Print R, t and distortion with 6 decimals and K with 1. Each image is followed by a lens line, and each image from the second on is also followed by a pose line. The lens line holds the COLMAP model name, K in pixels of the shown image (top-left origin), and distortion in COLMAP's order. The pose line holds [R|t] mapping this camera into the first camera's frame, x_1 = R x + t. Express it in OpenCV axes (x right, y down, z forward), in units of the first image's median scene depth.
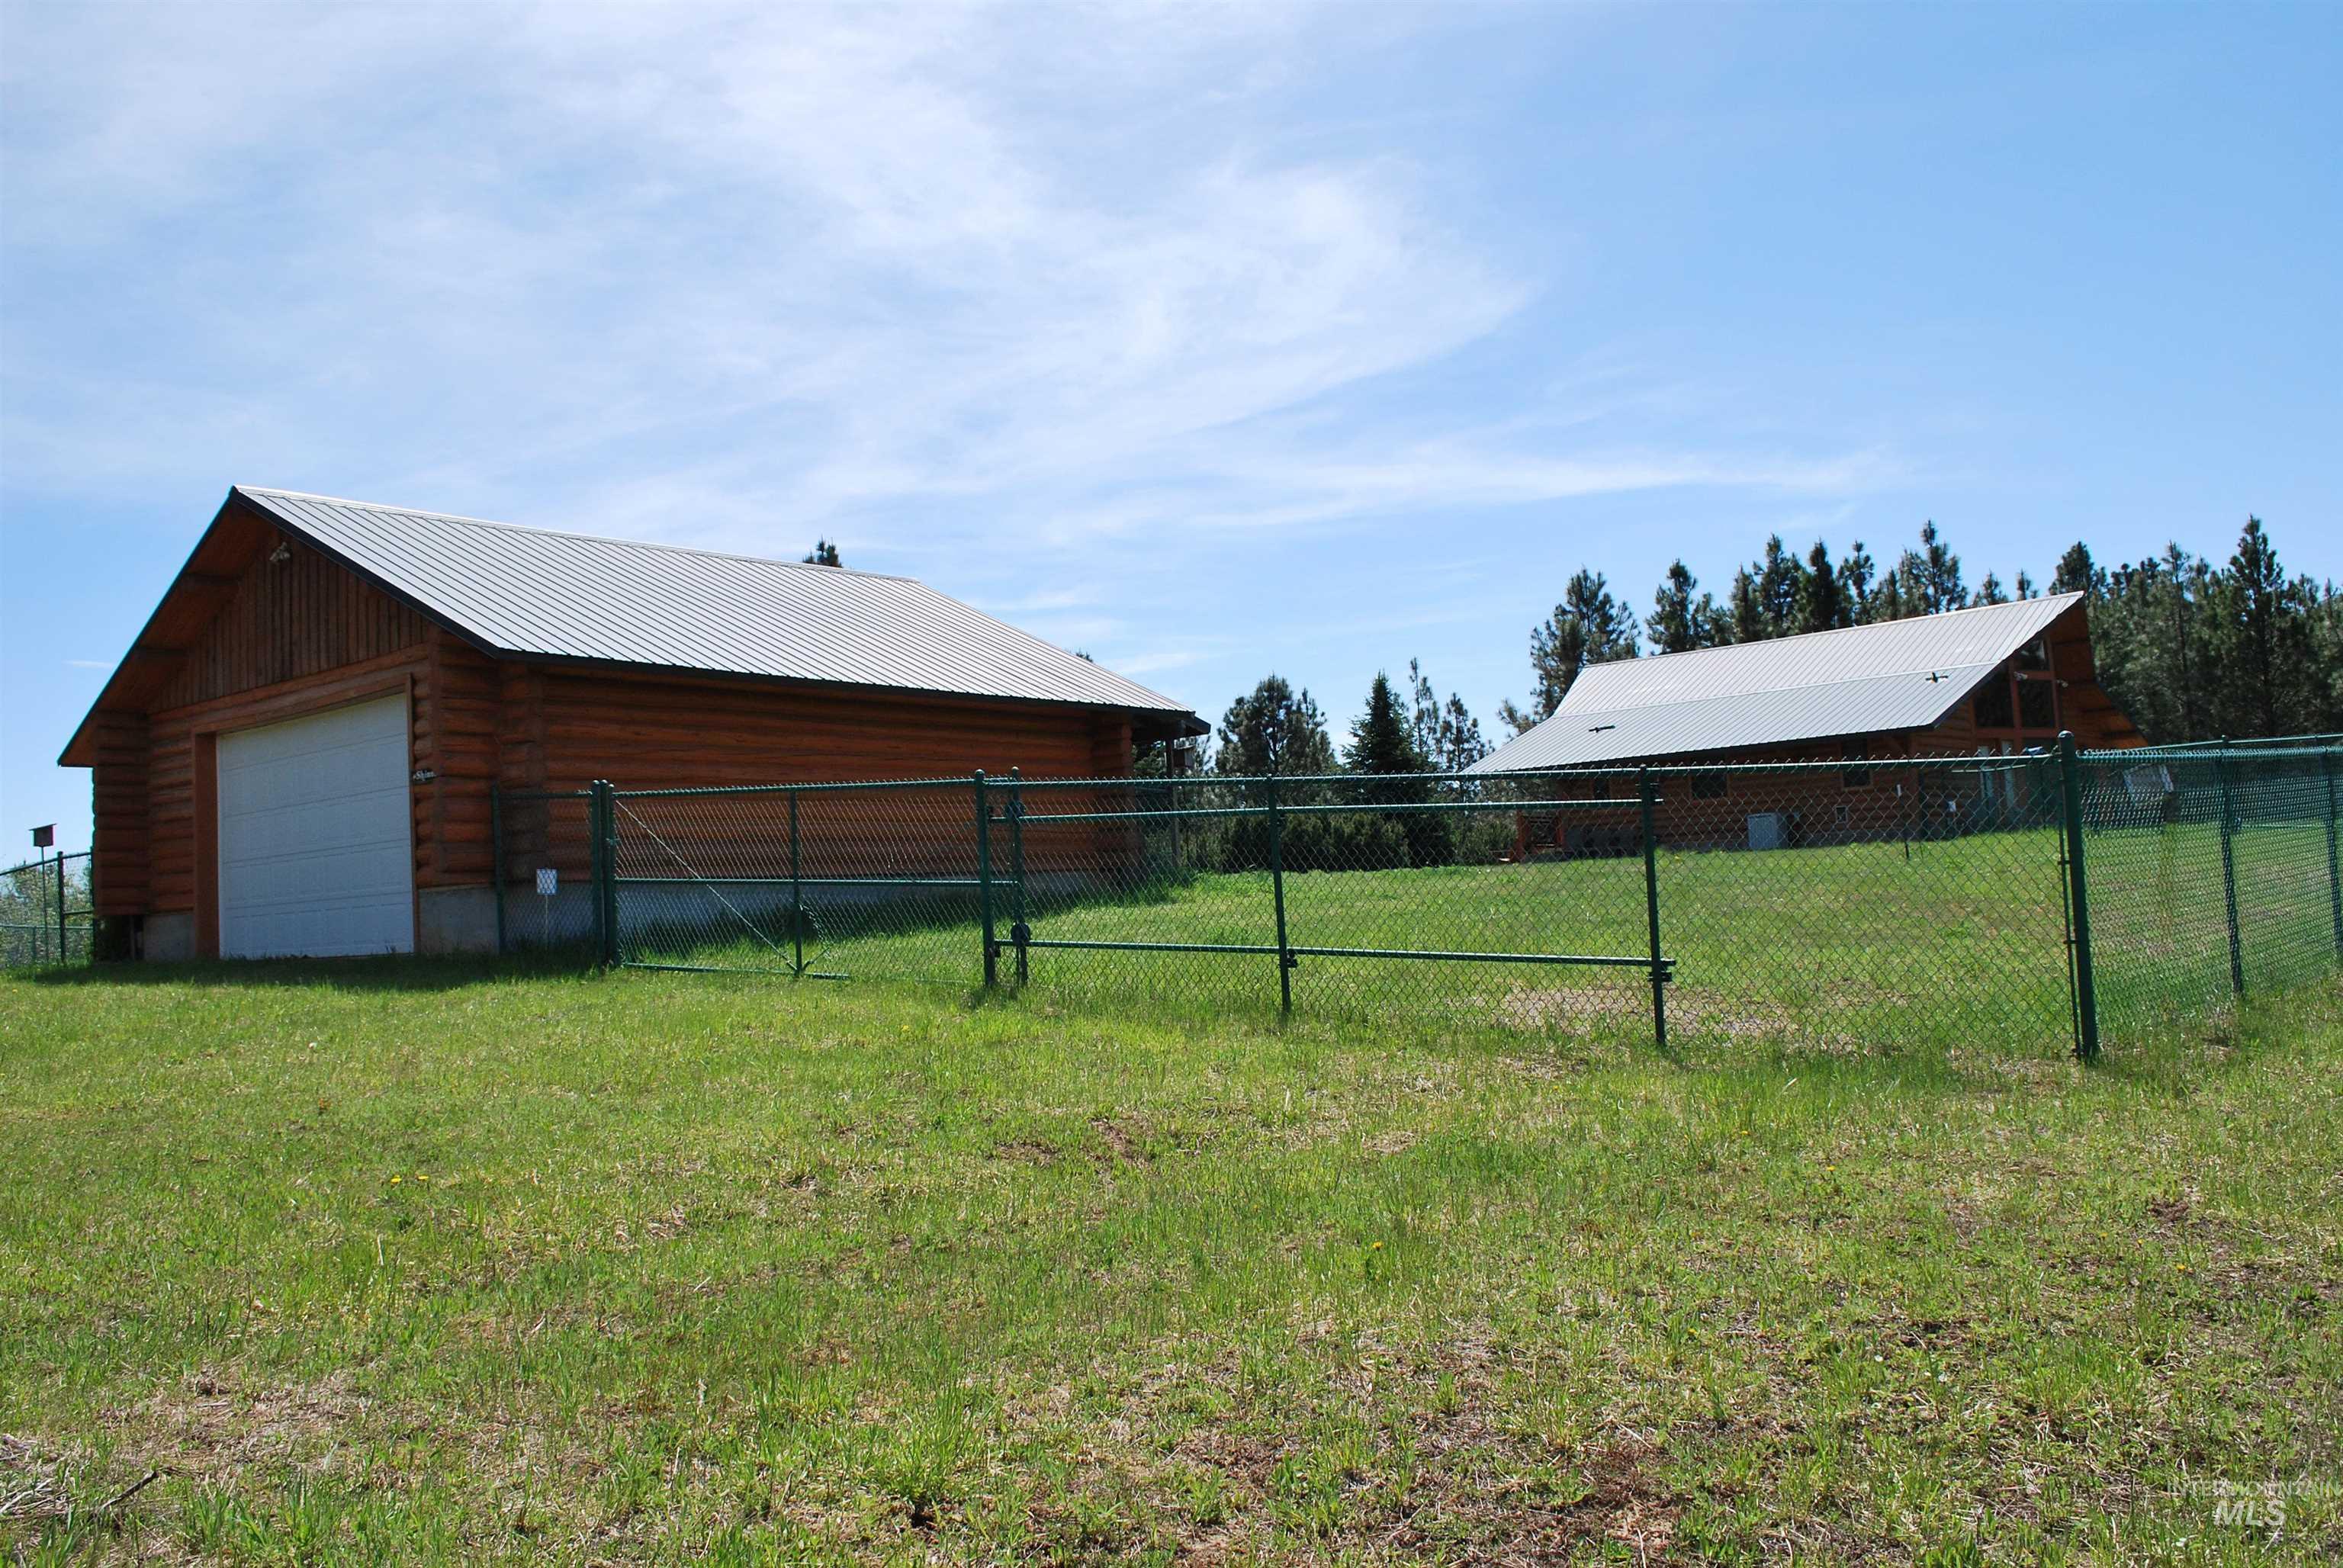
lens RADIAL K [[1881.8, 0, 1137.6], [0, 1881.8, 767.8], [0, 0, 1]] dist [-0.079320, 0.013183]
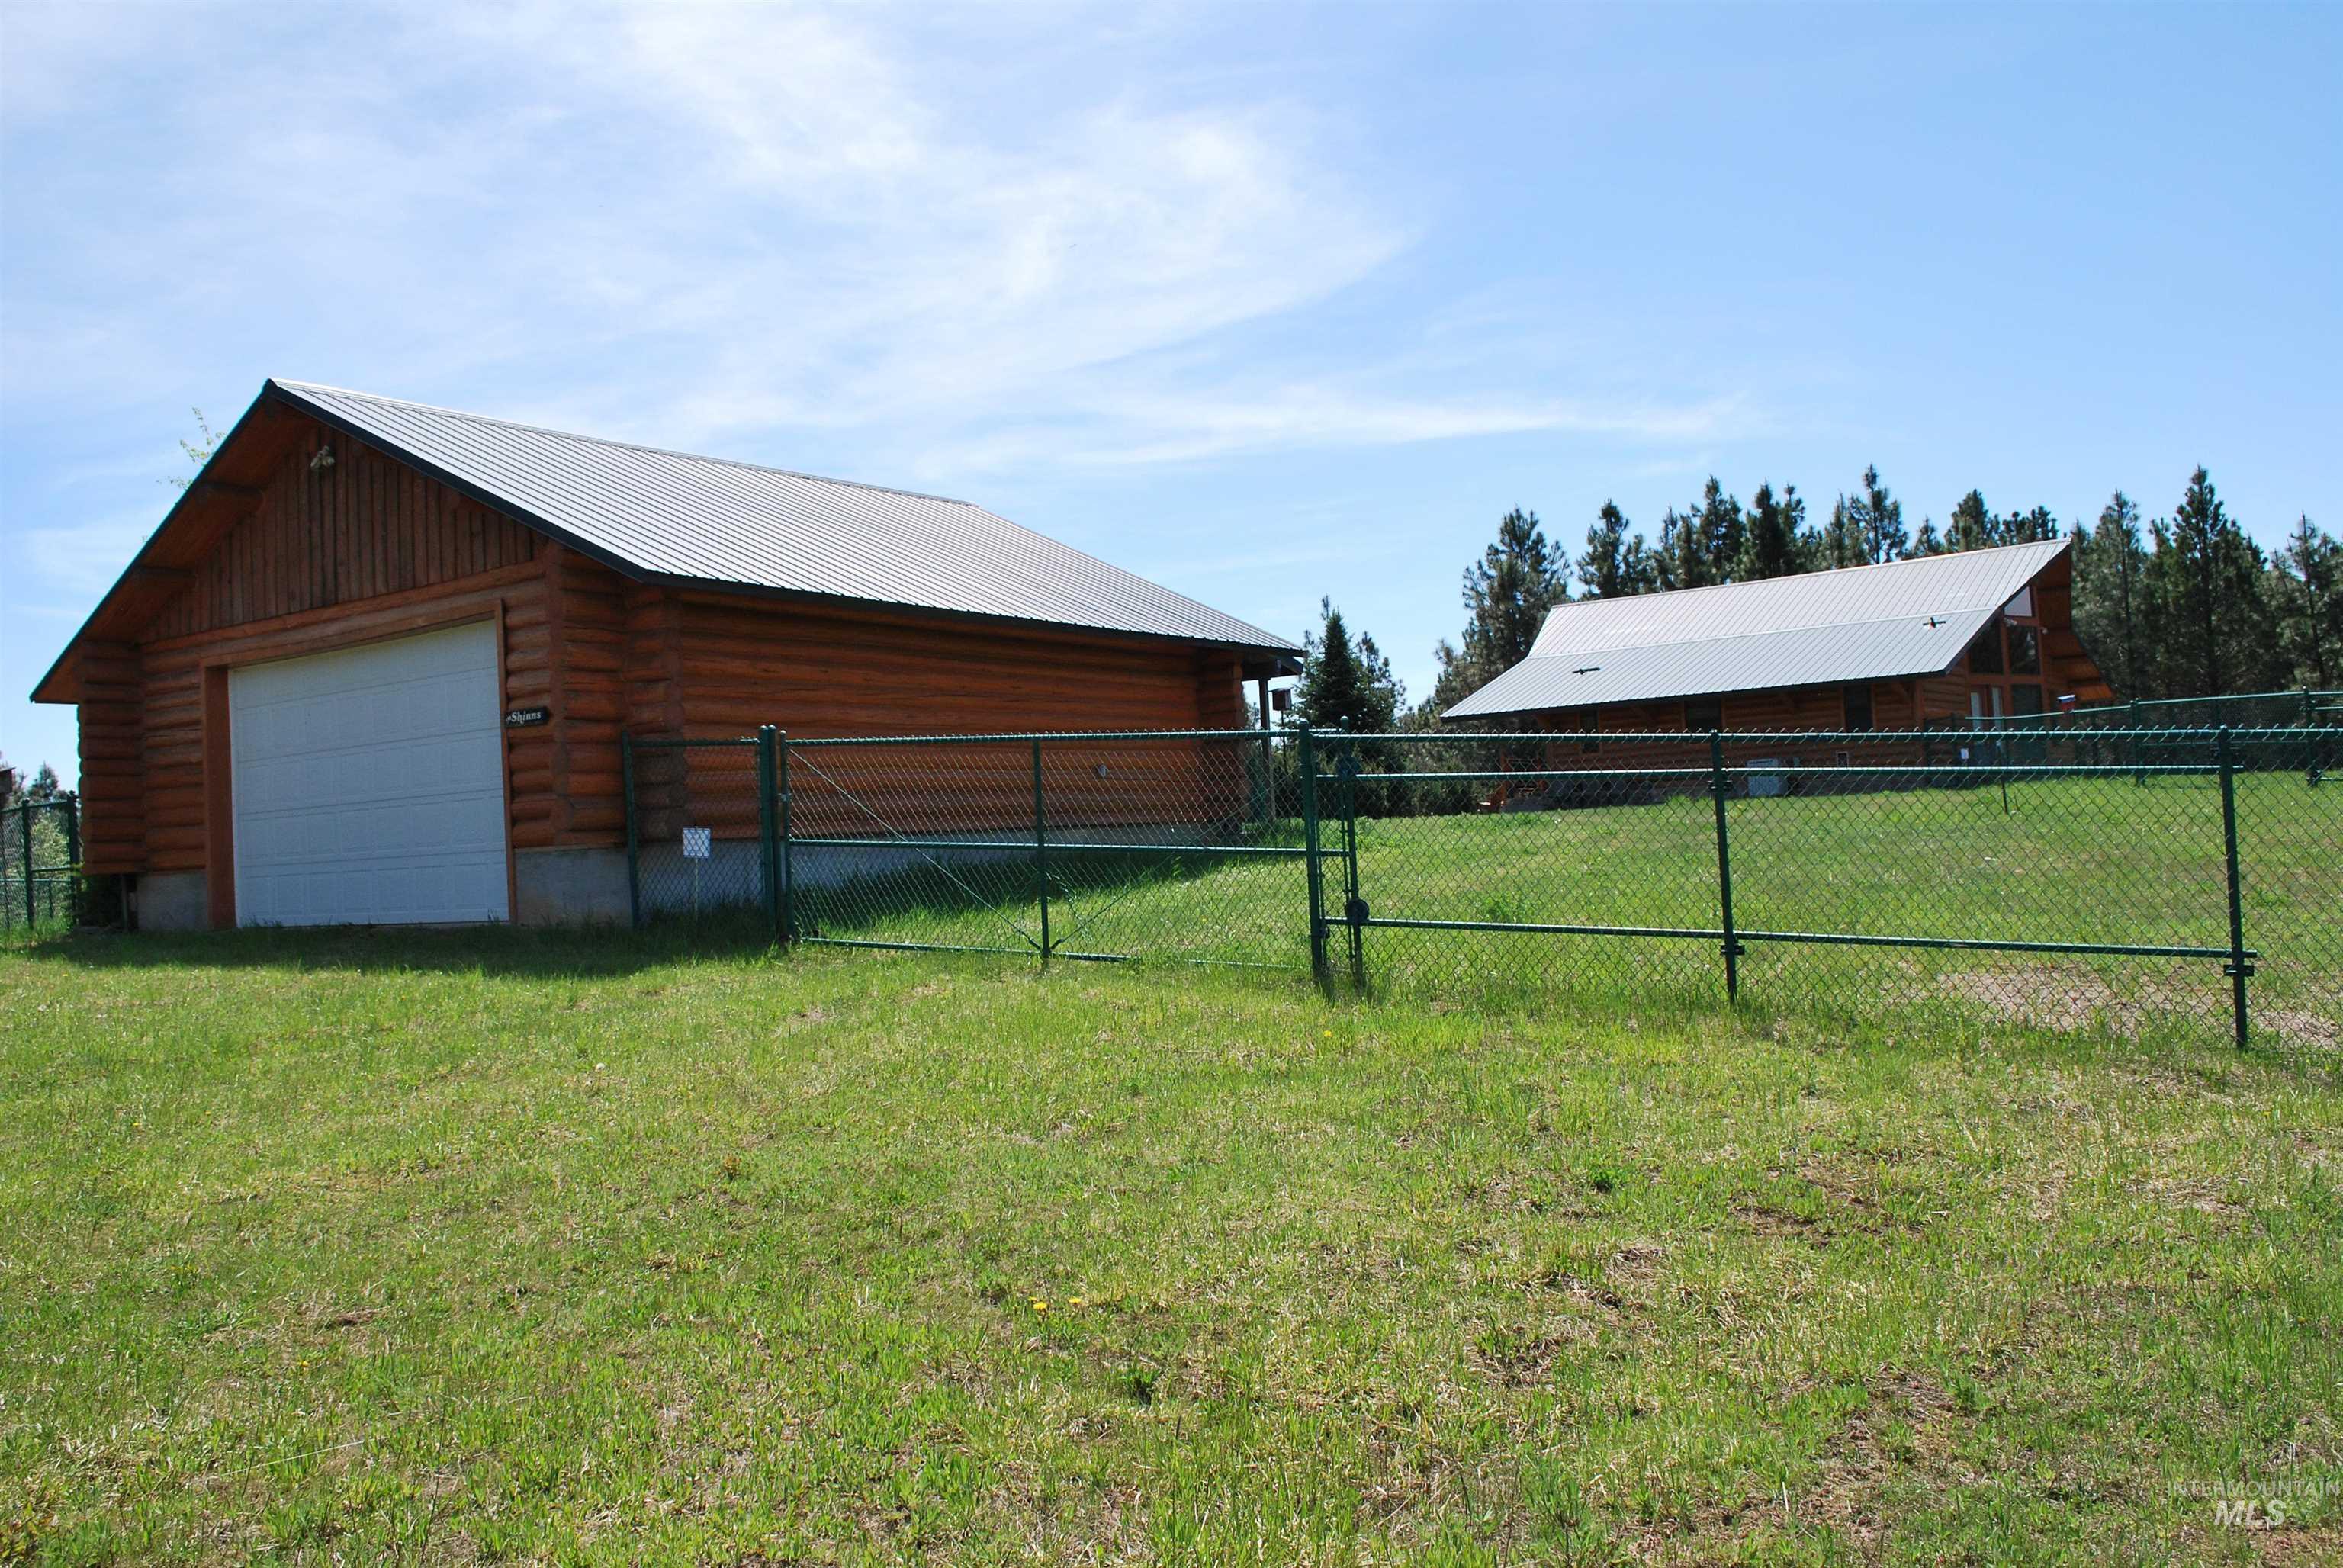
lens RADIAL K [[1757.9, 0, 993.7], [0, 1757.9, 737.8], [0, 0, 1]] dist [-0.028668, -0.080700]
pose [[0.997874, 0.003964, 0.065050, -0.186968], [-0.005352, 0.999761, 0.021184, -0.004062], [-0.064950, -0.021487, 0.997657, 0.148808]]
